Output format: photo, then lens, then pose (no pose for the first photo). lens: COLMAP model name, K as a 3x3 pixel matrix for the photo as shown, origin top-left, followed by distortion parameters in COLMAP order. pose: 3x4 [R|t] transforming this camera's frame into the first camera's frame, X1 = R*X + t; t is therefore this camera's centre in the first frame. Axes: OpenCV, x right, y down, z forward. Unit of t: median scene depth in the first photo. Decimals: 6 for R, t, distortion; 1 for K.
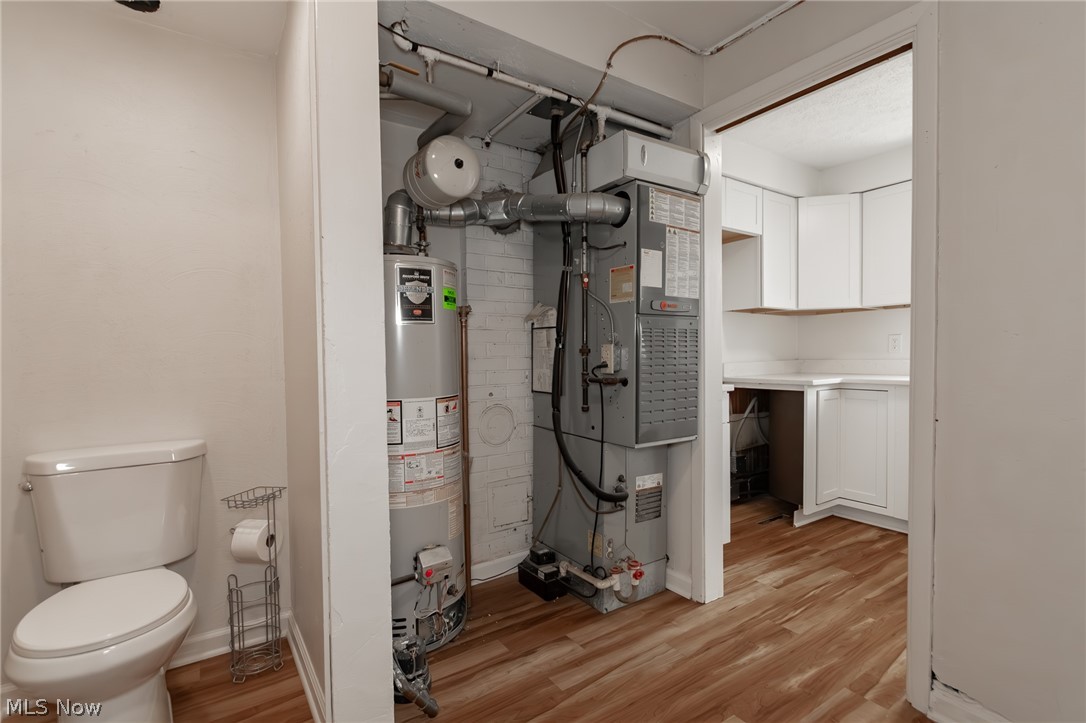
lens RADIAL K [[497.6, 0, 528.1], [0, 497.6, 369.9], [0, 0, 1]] dist [0.003350, 0.000061]
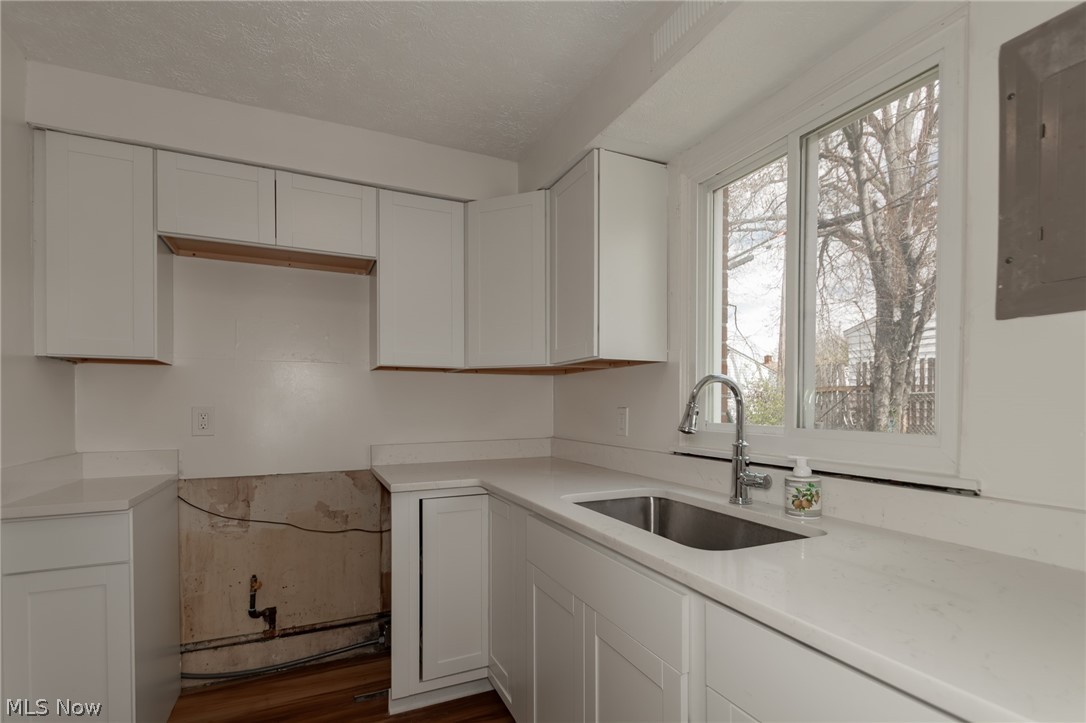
lens RADIAL K [[509.7, 0, 542.8], [0, 509.7, 405.1], [0, 0, 1]] dist [0.000775, -0.000368]
pose [[0.989307, 0.012325, -0.145327, 1.285821], [-0.015337, 0.999690, -0.019618, -0.104683], [0.145040, 0.021637, 0.989189, 0.595778]]
